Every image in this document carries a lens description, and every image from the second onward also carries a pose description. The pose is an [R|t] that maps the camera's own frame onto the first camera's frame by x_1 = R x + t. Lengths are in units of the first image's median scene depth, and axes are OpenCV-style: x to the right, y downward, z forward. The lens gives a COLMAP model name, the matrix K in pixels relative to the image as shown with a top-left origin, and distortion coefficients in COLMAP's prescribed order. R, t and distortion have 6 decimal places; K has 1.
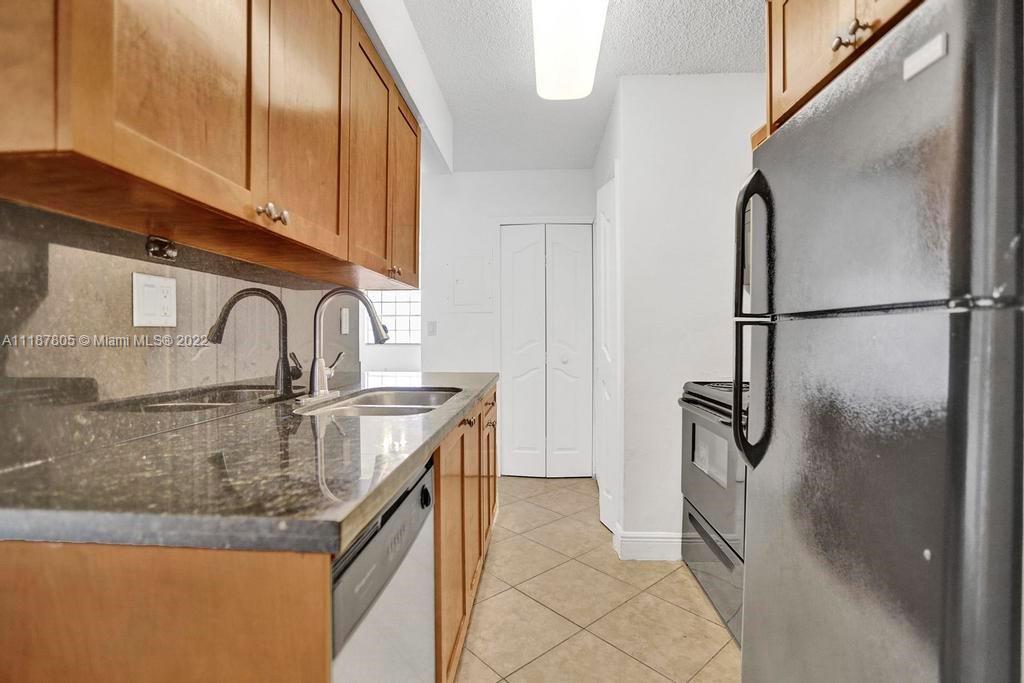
lens RADIAL K [[490.2, 0, 514.6], [0, 490.2, 343.9], [0, 0, 1]] dist [-0.049614, 0.024432]
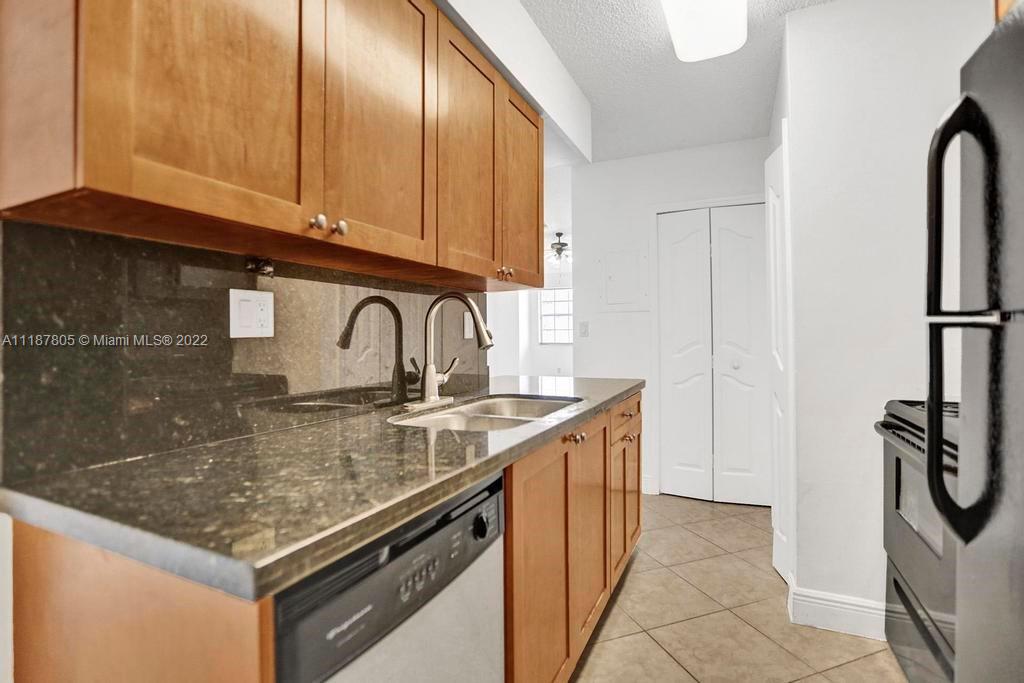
lens RADIAL K [[499.8, 0, 507.2], [0, 499.8, 334.1], [0, 0, 1]] dist [-0.018811, 0.001843]
pose [[0.925628, -0.005607, -0.378393, 0.133518], [-0.000215, 0.999882, -0.015343, -0.015703], [0.378434, 0.014284, 0.925518, 0.104785]]
